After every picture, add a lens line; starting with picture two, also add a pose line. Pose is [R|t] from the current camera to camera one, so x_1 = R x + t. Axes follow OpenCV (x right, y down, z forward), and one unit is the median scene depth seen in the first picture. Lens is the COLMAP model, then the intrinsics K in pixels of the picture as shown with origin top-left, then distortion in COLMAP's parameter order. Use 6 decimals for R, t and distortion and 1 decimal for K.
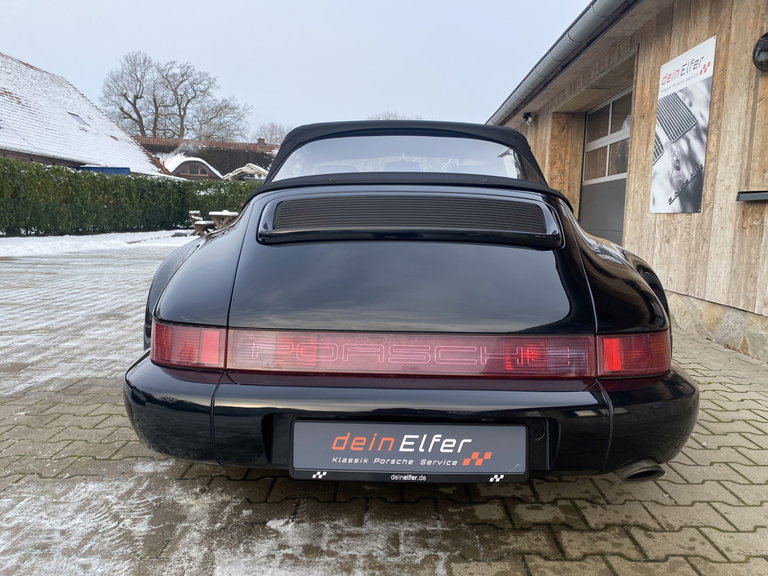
lens RADIAL K [[587.8, 0, 385.2], [0, 587.8, 289.3], [0, 0, 1]] dist [0.021492, -0.015743]
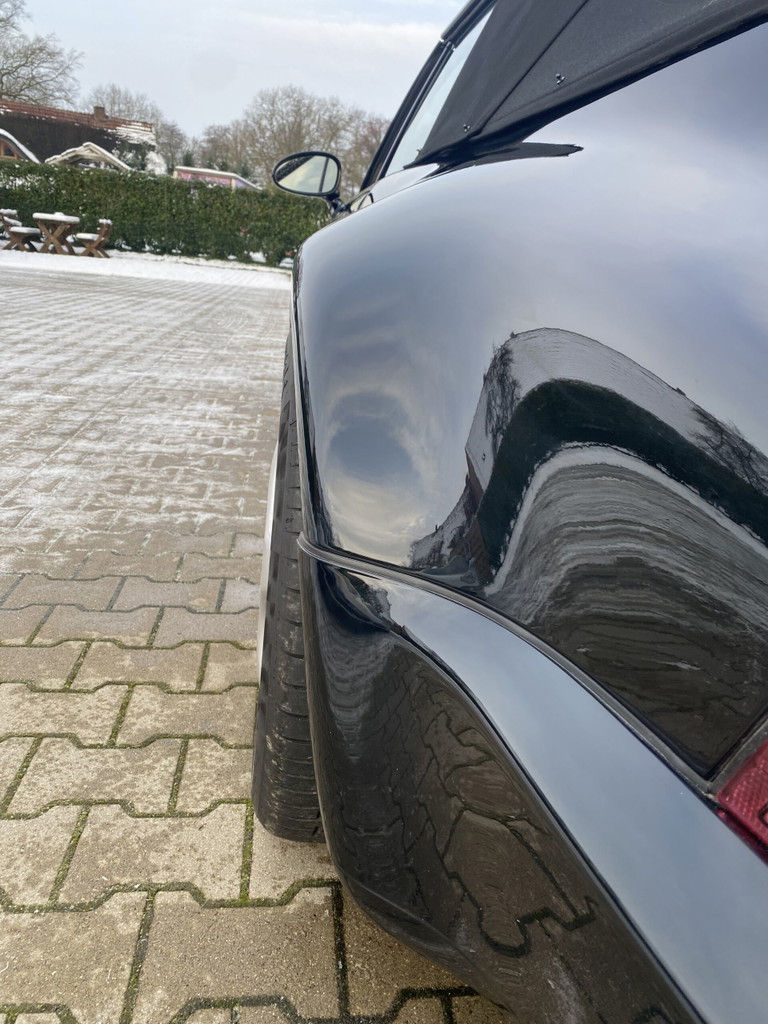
lens RADIAL K [[783.8, 0, 378.5], [0, 783.8, 494.9], [0, 0, 1]] dist [0.021492, -0.015743]
pose [[0.989382, 0.033062, 0.141530, -0.197491], [-0.057728, 0.983070, 0.173899, -0.007327], [-0.133384, -0.180223, 0.974540, 0.325654]]
